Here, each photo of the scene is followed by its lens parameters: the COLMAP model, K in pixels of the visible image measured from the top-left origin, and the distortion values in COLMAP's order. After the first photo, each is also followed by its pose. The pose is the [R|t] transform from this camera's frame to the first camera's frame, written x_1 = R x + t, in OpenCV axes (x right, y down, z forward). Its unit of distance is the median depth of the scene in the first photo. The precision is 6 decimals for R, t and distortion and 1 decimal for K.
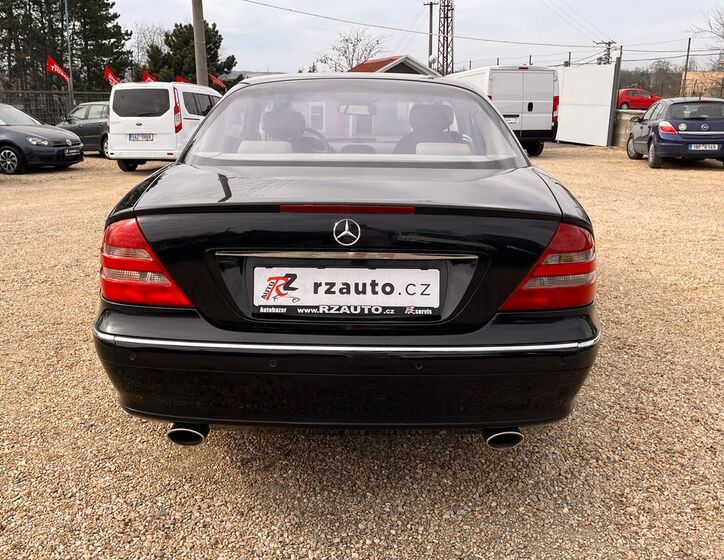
lens RADIAL K [[692.5, 0, 358.9], [0, 692.5, 273.5], [0, 0, 1]] dist [0.039861, 0.000000]
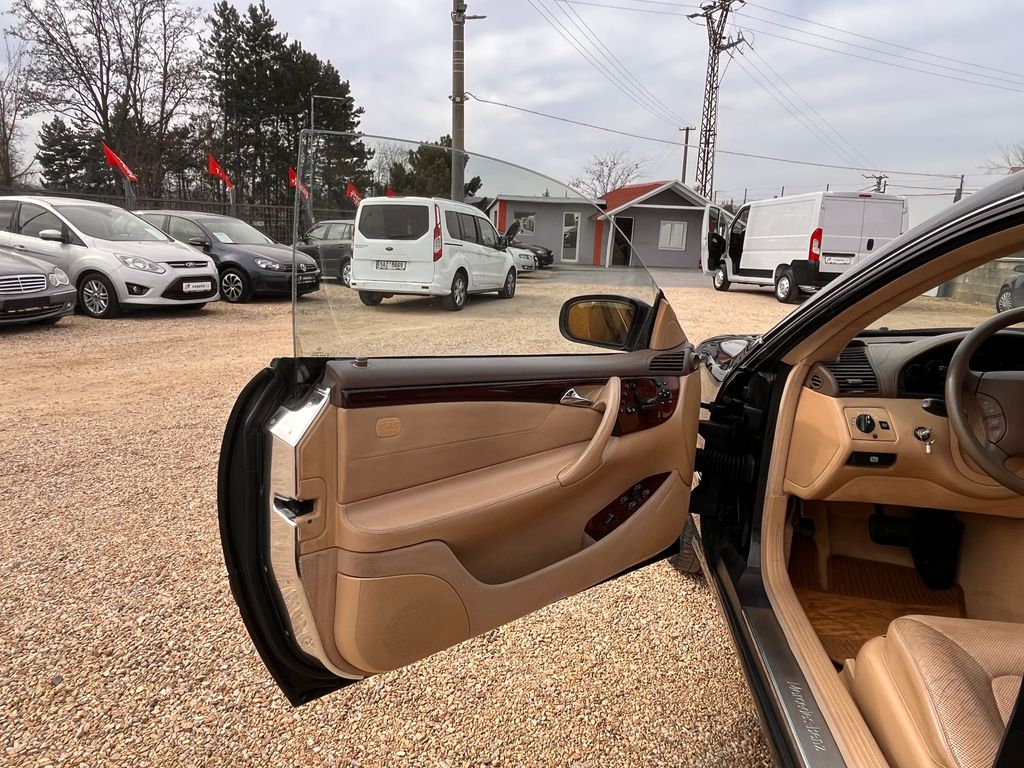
lens RADIAL K [[699.5, 0, 512.5], [0, 699.5, 393.4], [0, 0, 1]] dist [0.006318, -0.011143]
pose [[0.993607, 0.060157, -0.095531, -0.071918], [-0.061181, 0.998096, -0.007820, -0.041213], [0.094879, 0.013615, 0.995396, 0.176952]]
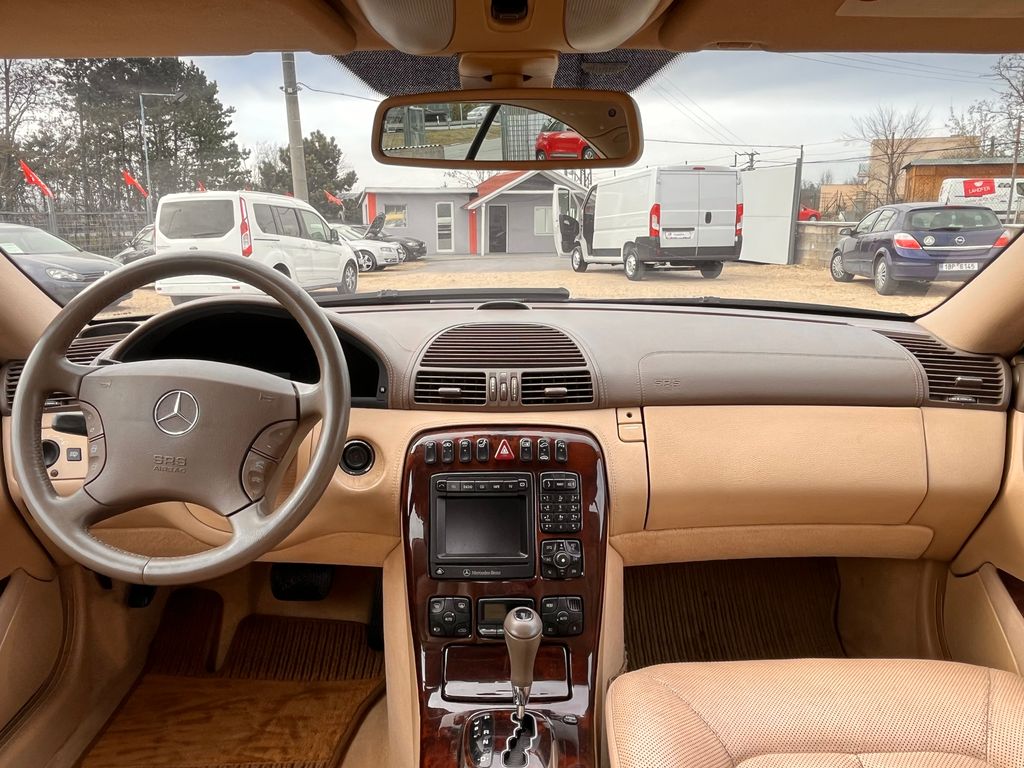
lens RADIAL K [[699.5, 0, 497.5], [0, 699.5, 383.8], [0, 0, 1]] dist [0.006318, -0.011143]
pose [[0.999820, -0.018187, 0.005370, -0.001103], [0.018257, 0.999745, -0.013267, -0.045005], [-0.005128, 0.013363, 0.999898, 0.211615]]
